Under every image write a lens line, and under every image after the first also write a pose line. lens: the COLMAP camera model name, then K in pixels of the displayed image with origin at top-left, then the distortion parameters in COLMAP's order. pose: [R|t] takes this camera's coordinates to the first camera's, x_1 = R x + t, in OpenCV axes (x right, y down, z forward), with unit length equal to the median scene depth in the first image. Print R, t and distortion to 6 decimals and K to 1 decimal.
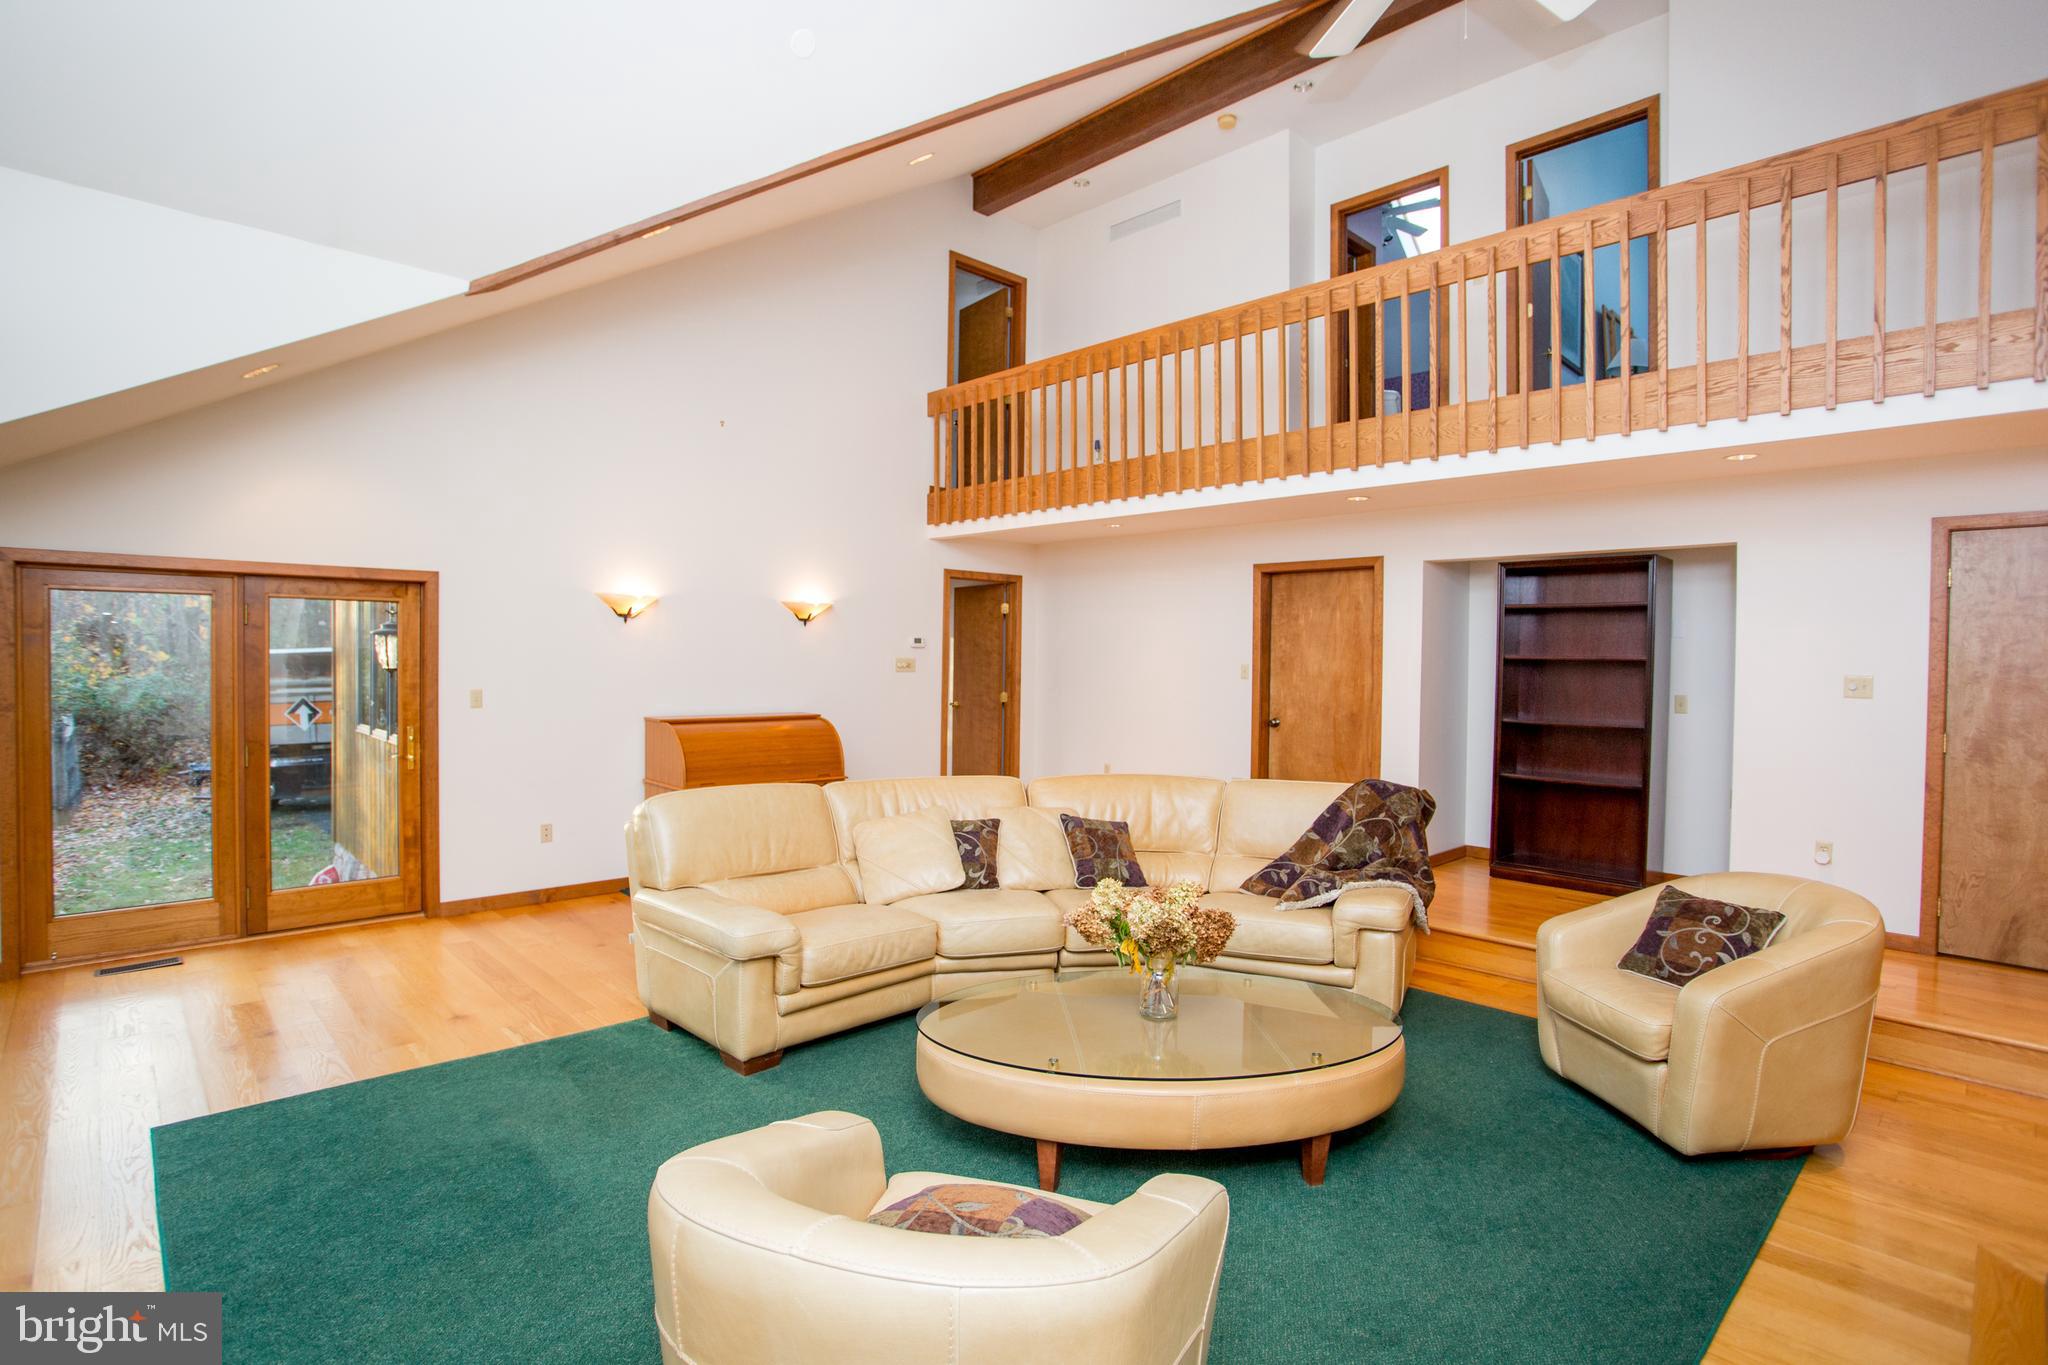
lens RADIAL K [[1007.5, 0, 1020.6], [0, 1007.5, 673.1], [0, 0, 1]] dist [-0.082108, 0.032971]
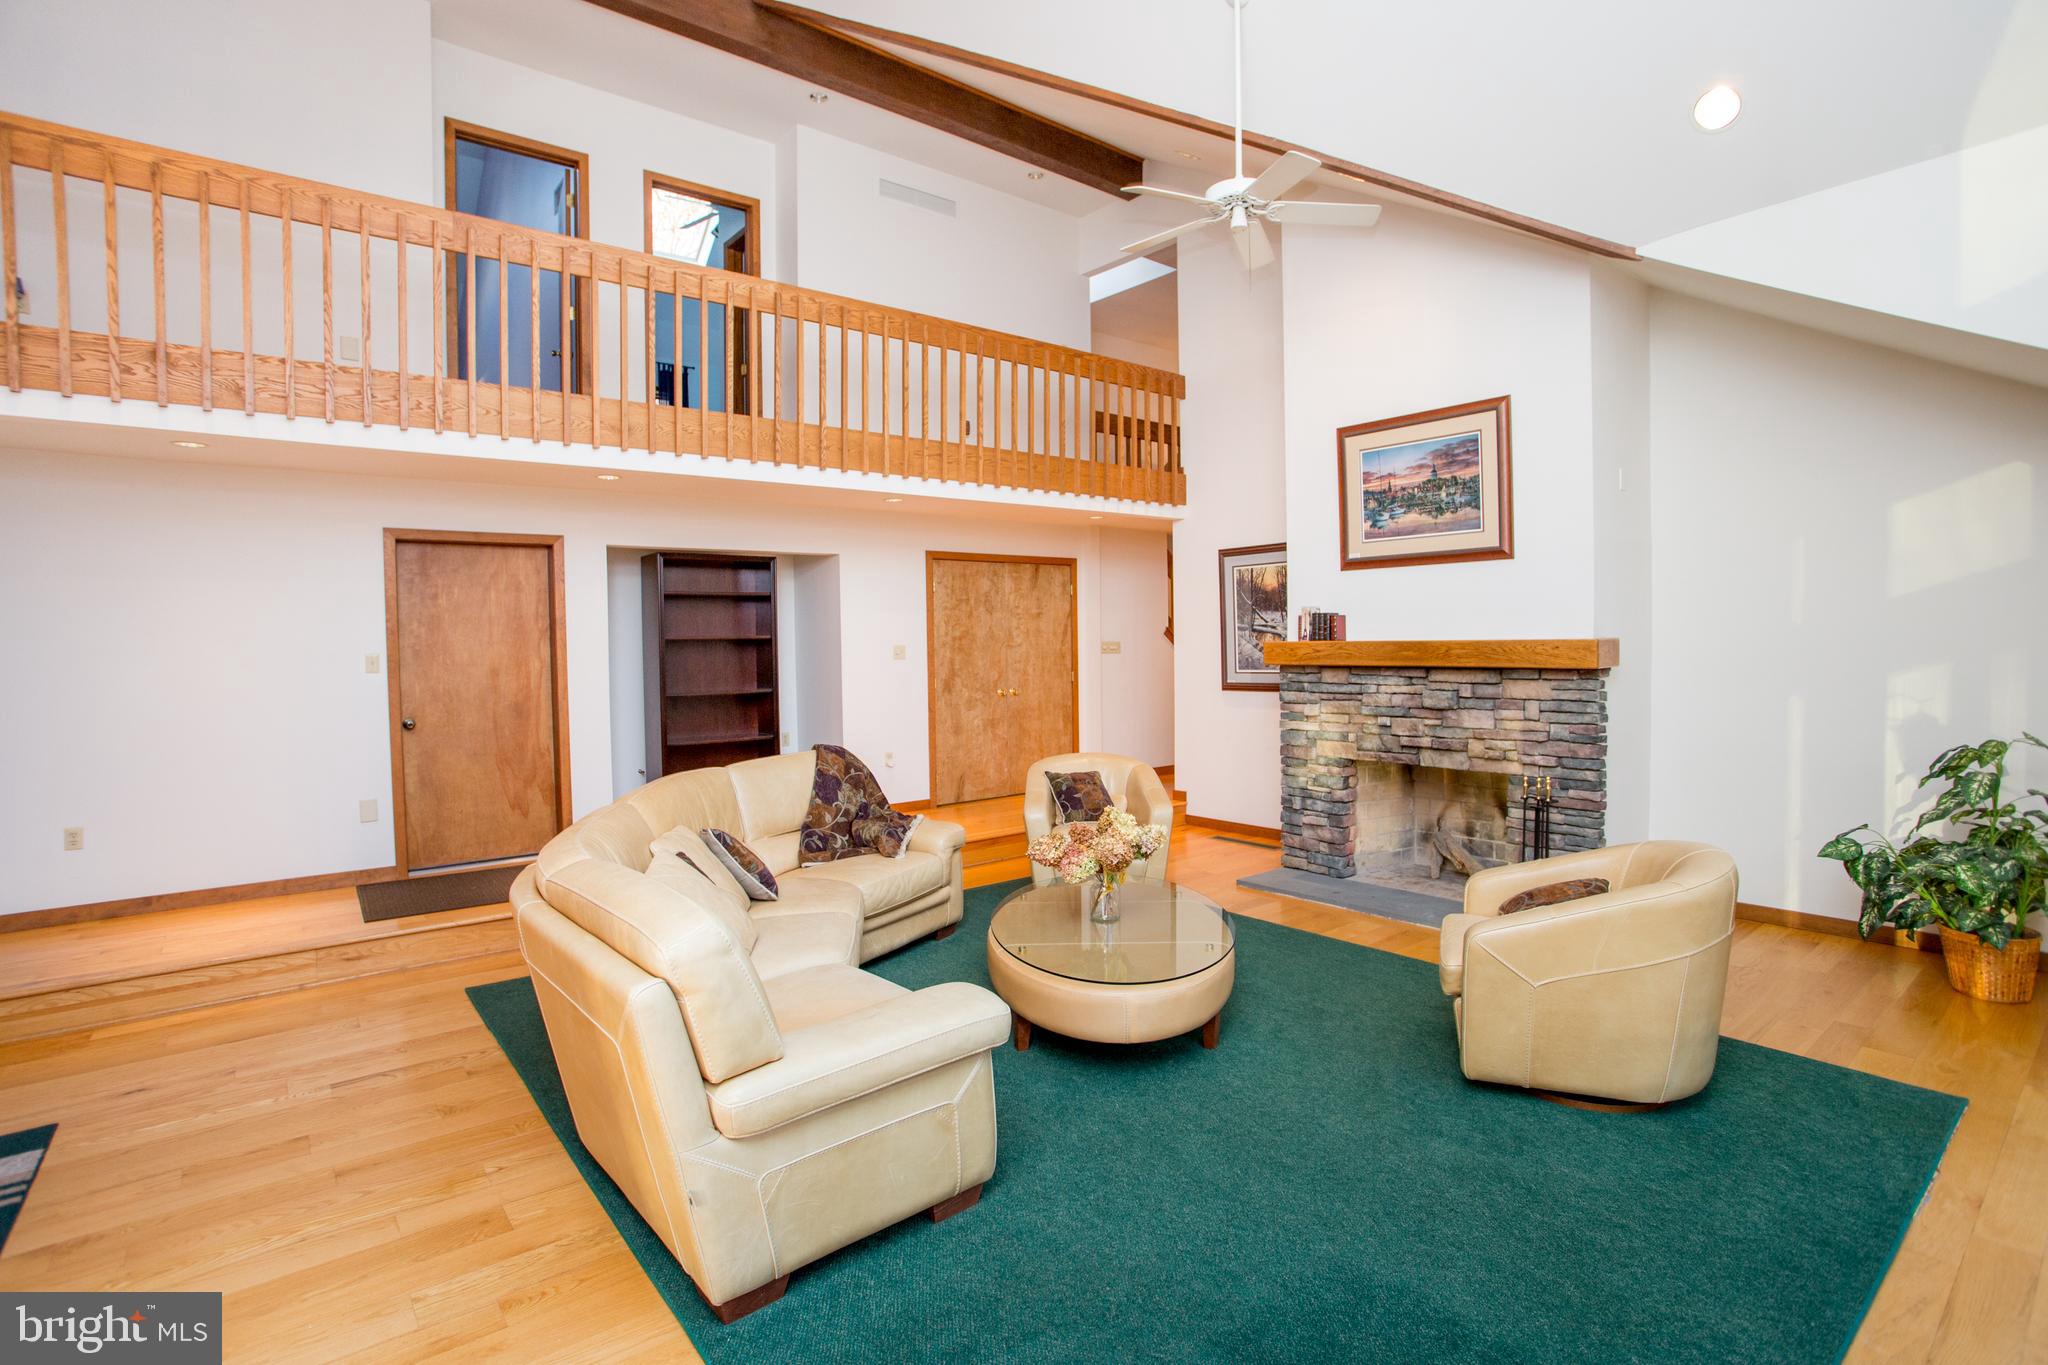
lens RADIAL K [[991.4, 0, 1019.0], [0, 991.4, 674.5], [0, 0, 1]] dist [-0.081029, 0.034005]
pose [[0.082619, -0.044479, 0.995588, -0.589144], [0.035170, 0.998511, 0.041691, -0.008064], [-0.995960, 0.031571, 0.084060, 0.524525]]
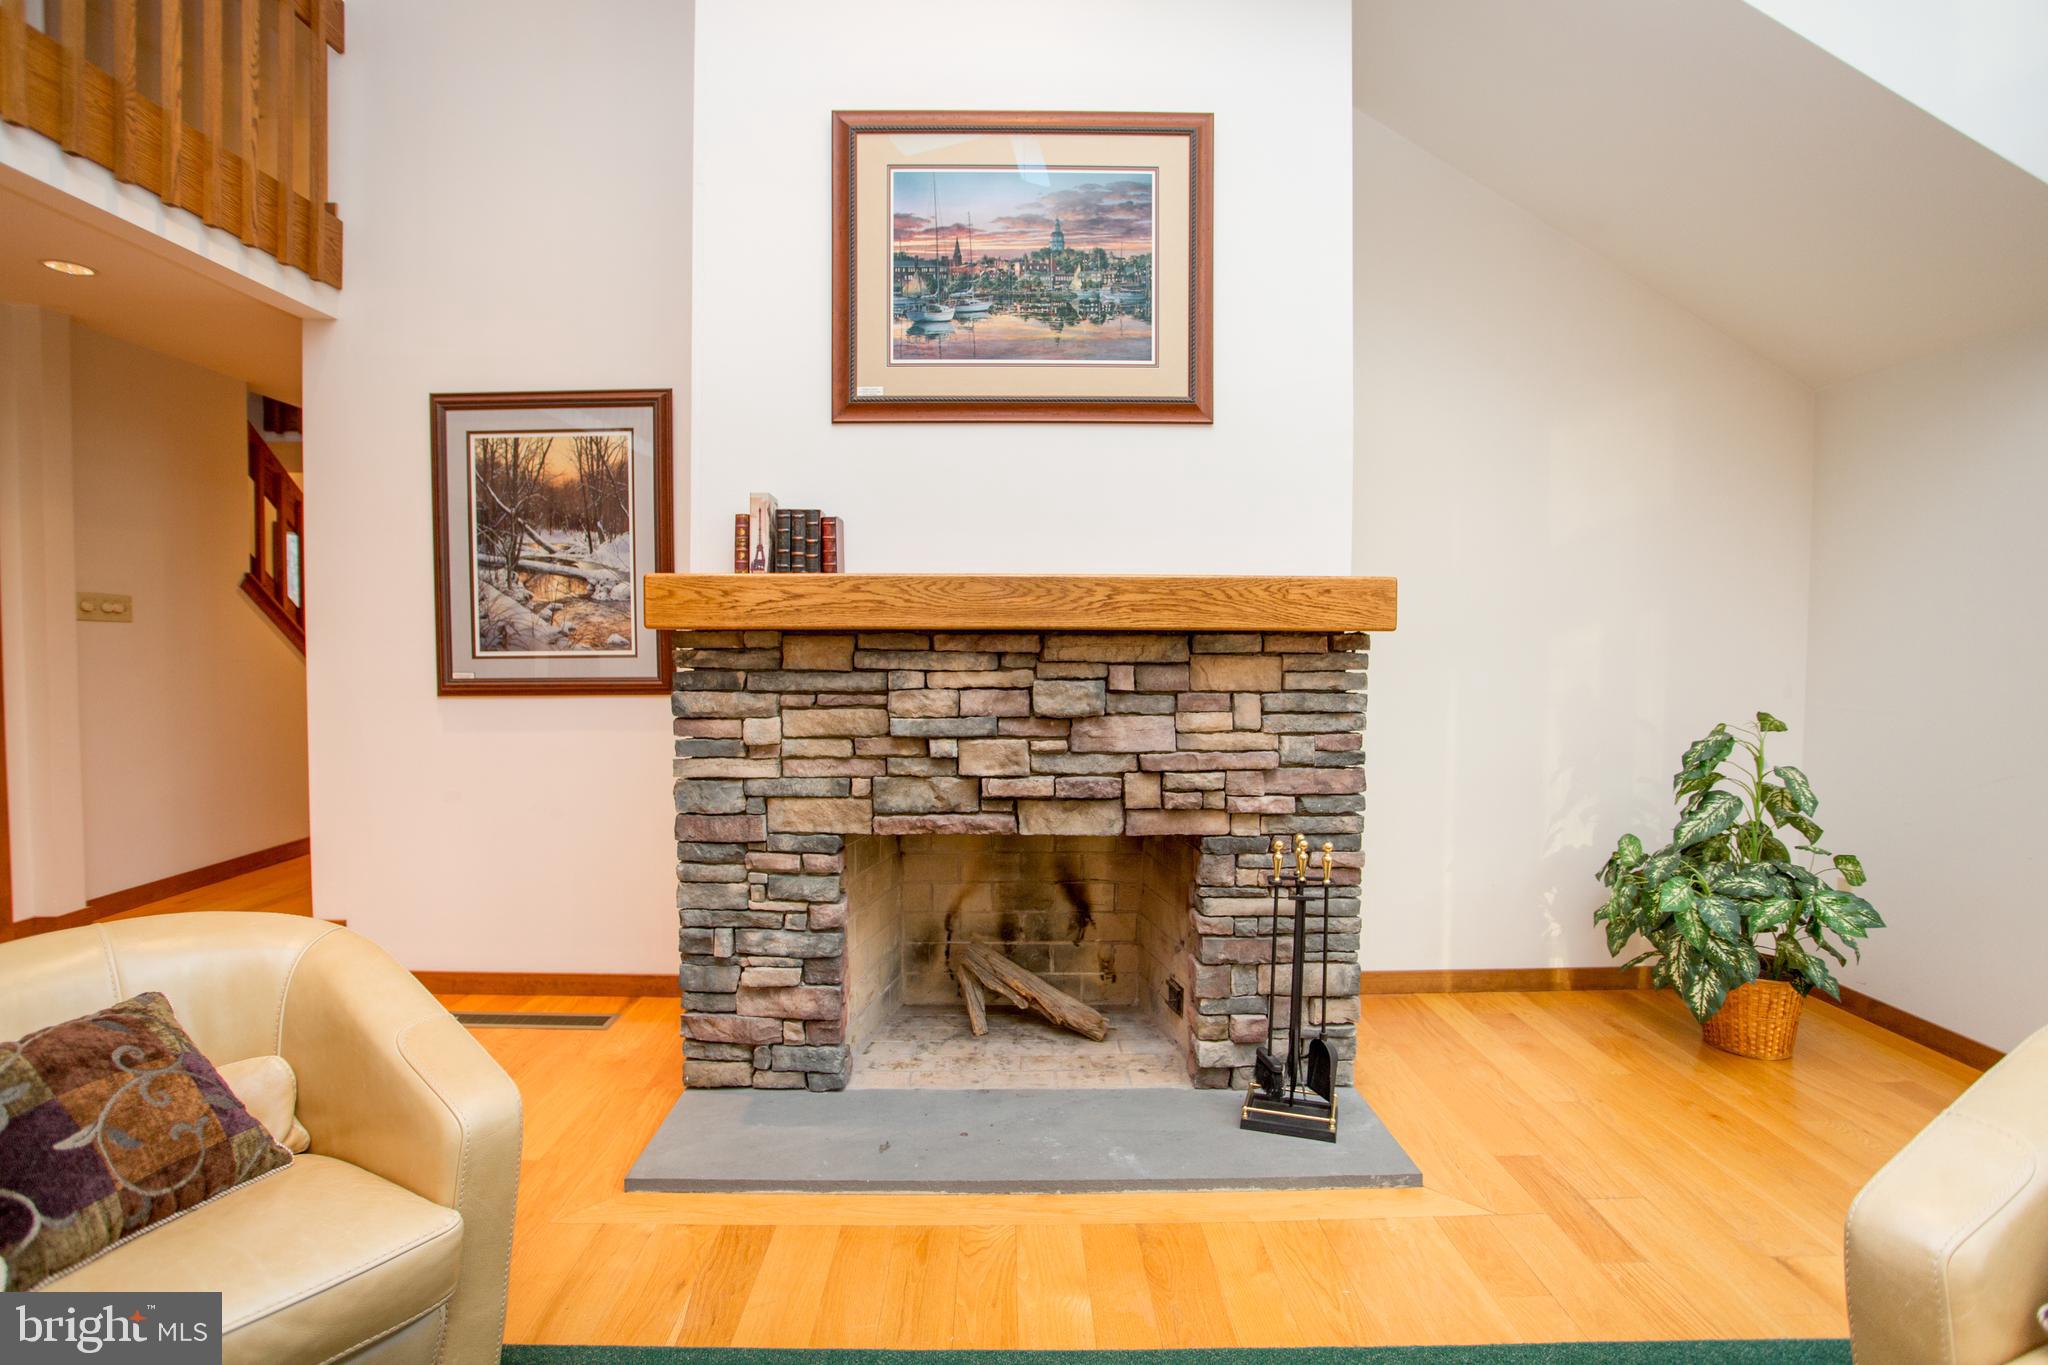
lens RADIAL K [[991.4, 0, 1019.0], [0, 991.4, 674.5], [0, 0, 1]] dist [-0.081029, 0.034005]
pose [[-0.730167, -0.037028, 0.682264, 0.058569], [0.004394, 0.998255, 0.058879, 0.029454], [-0.683254, 0.045989, -0.728731, 0.557166]]
